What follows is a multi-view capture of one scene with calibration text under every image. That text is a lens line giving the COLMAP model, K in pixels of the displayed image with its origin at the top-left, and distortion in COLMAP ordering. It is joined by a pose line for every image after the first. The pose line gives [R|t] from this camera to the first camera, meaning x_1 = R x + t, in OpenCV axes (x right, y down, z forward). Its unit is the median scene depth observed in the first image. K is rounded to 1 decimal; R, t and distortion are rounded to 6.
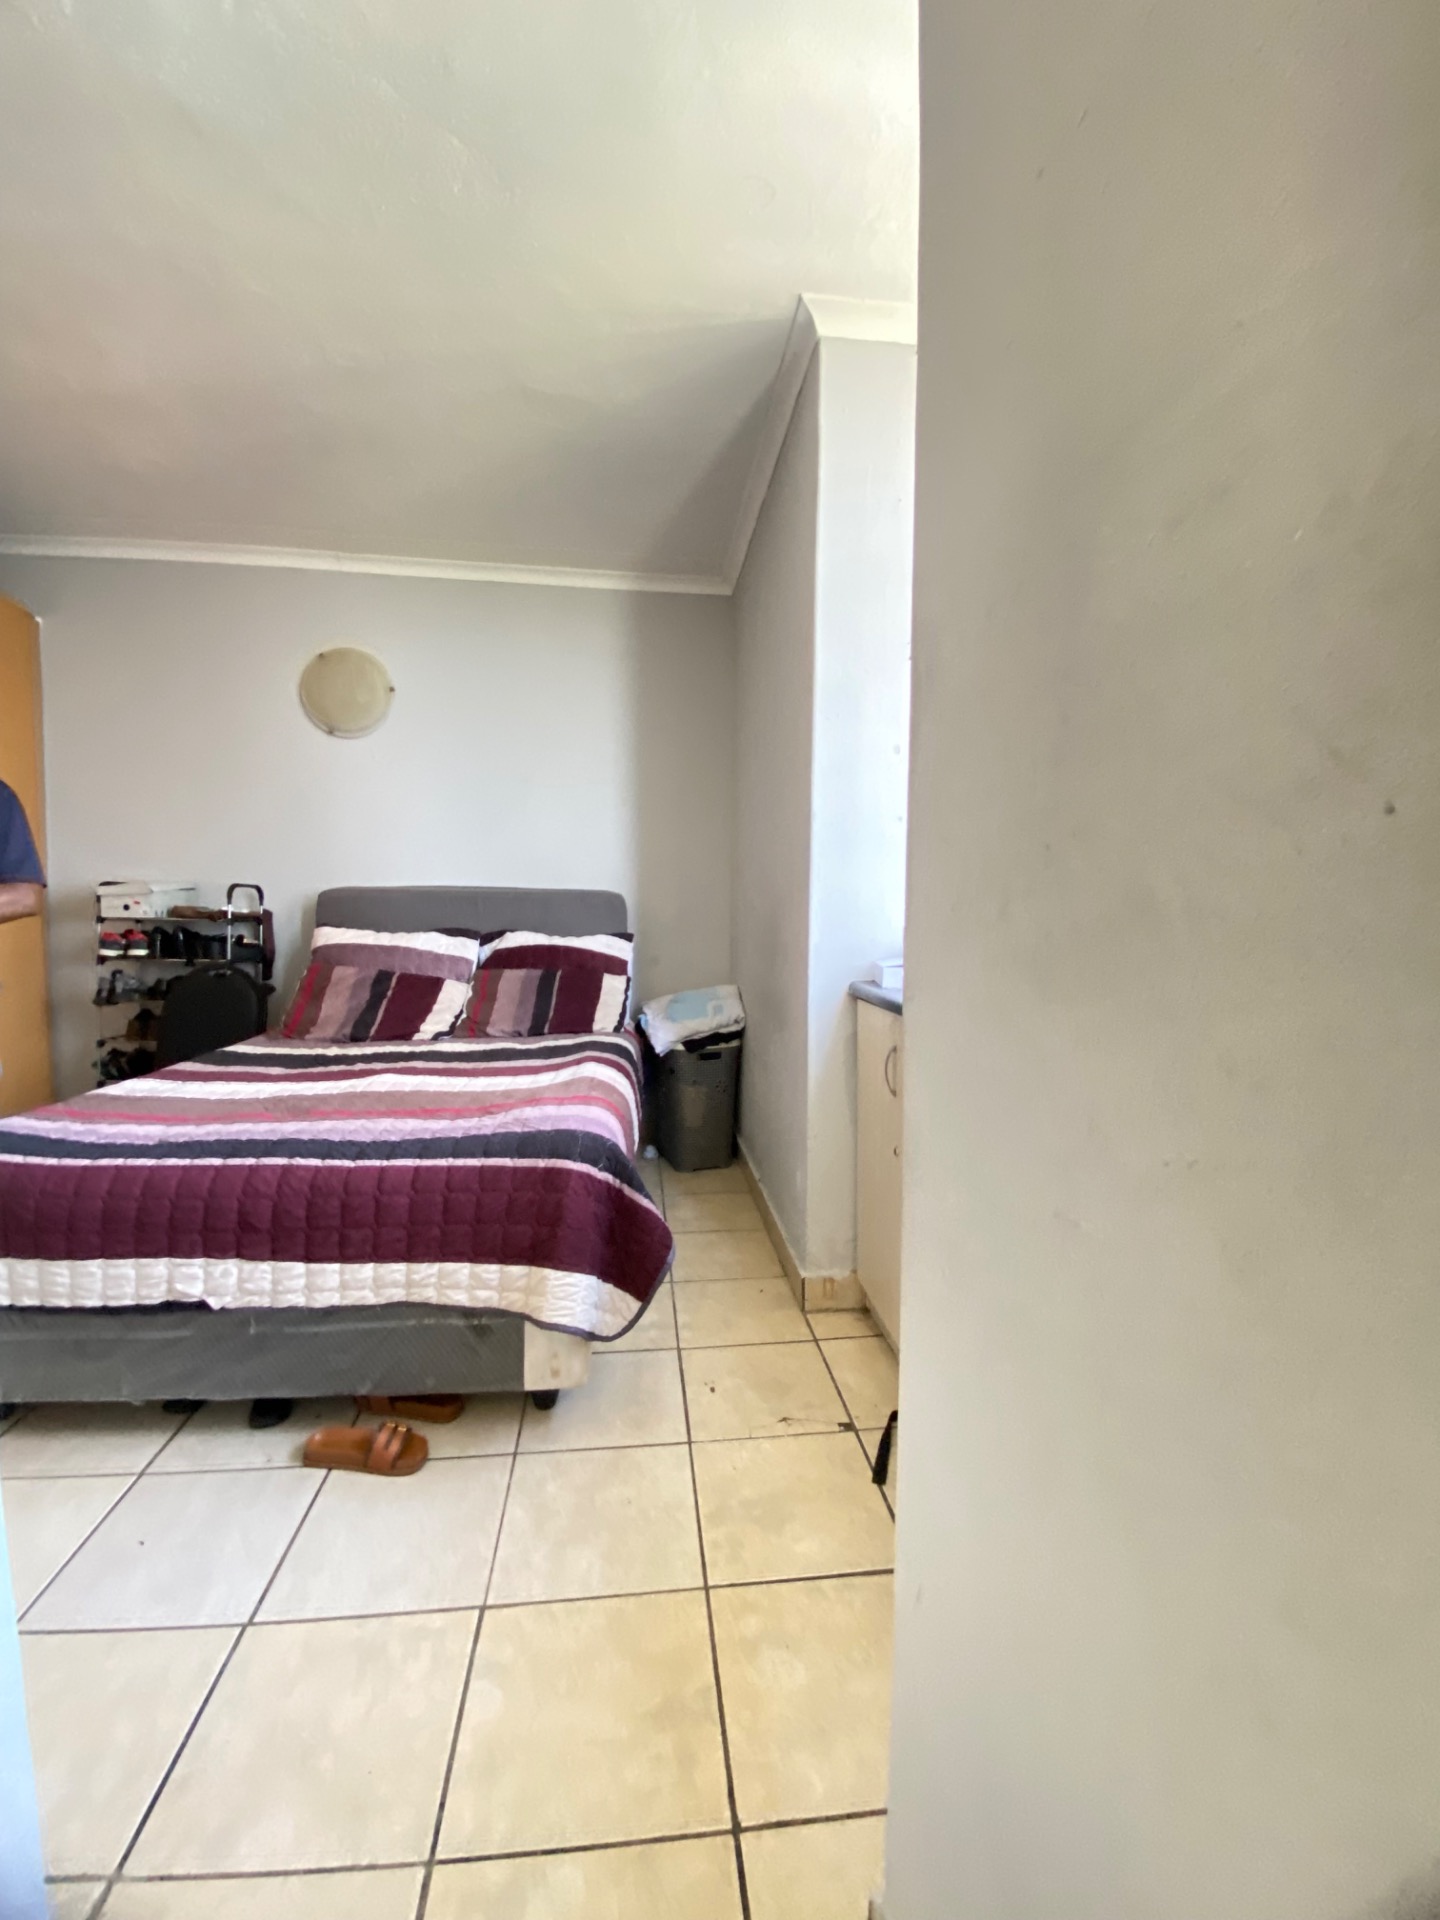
lens RADIAL K [[782.7, 0, 735.2], [0, 782.7, 956.0], [0, 0, 1]] dist [0.014219, -0.016034]
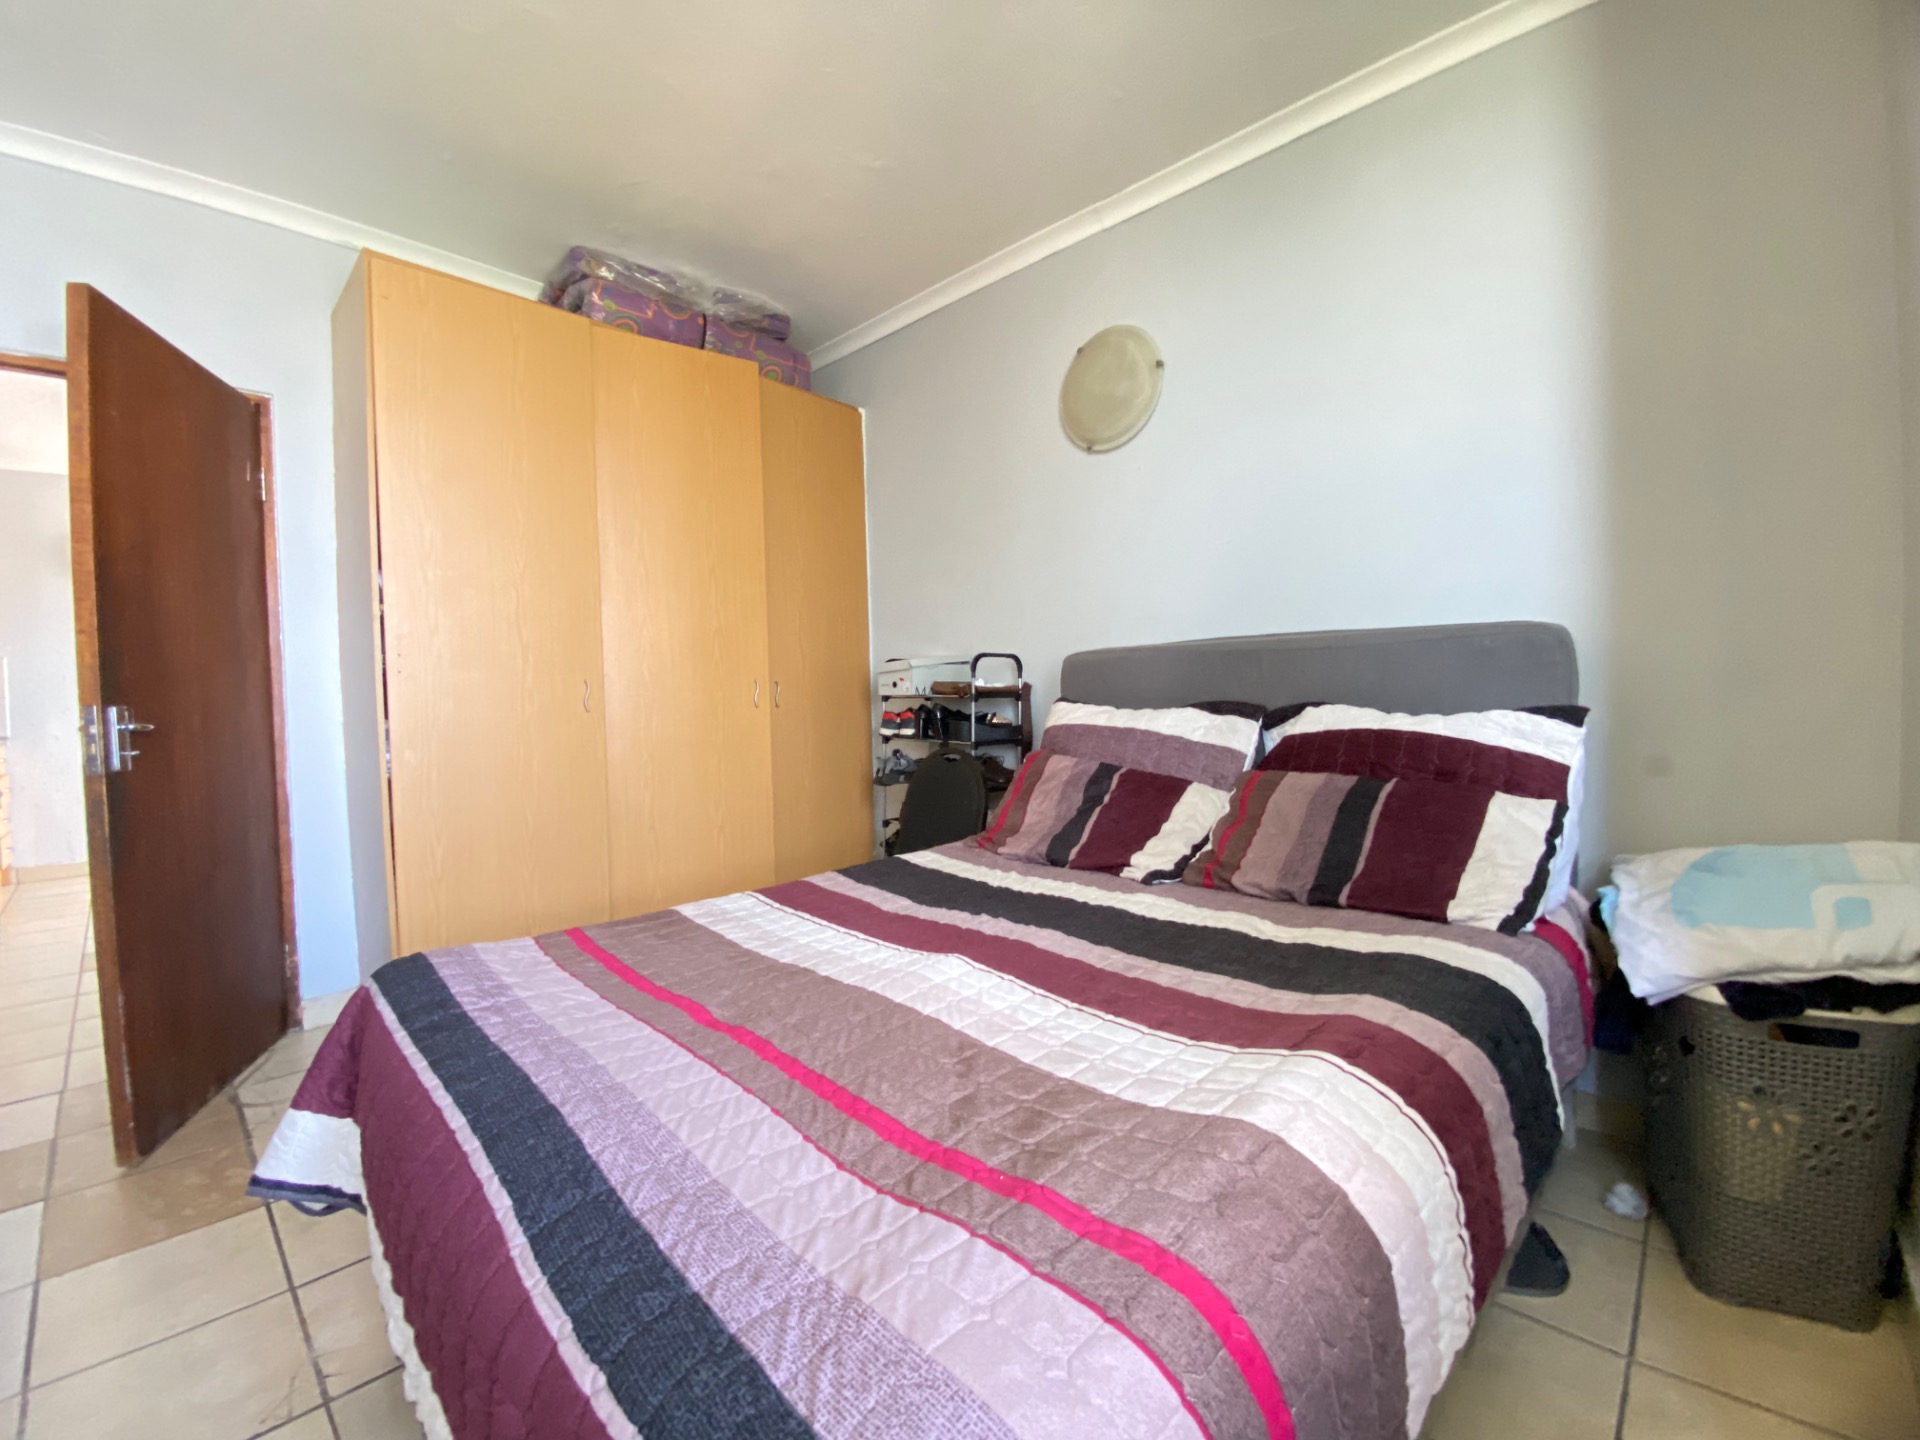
lens RADIAL K [[782.7, 0, 927.8], [0, 782.7, 726.4], [0, 0, 1]] dist [0.014219, -0.016034]
pose [[0.611394, 0.010883, -0.791251, -0.002587], [-0.016453, 0.999864, 0.001039, -0.012394], [0.791155, 0.012383, 0.611490, 0.437530]]
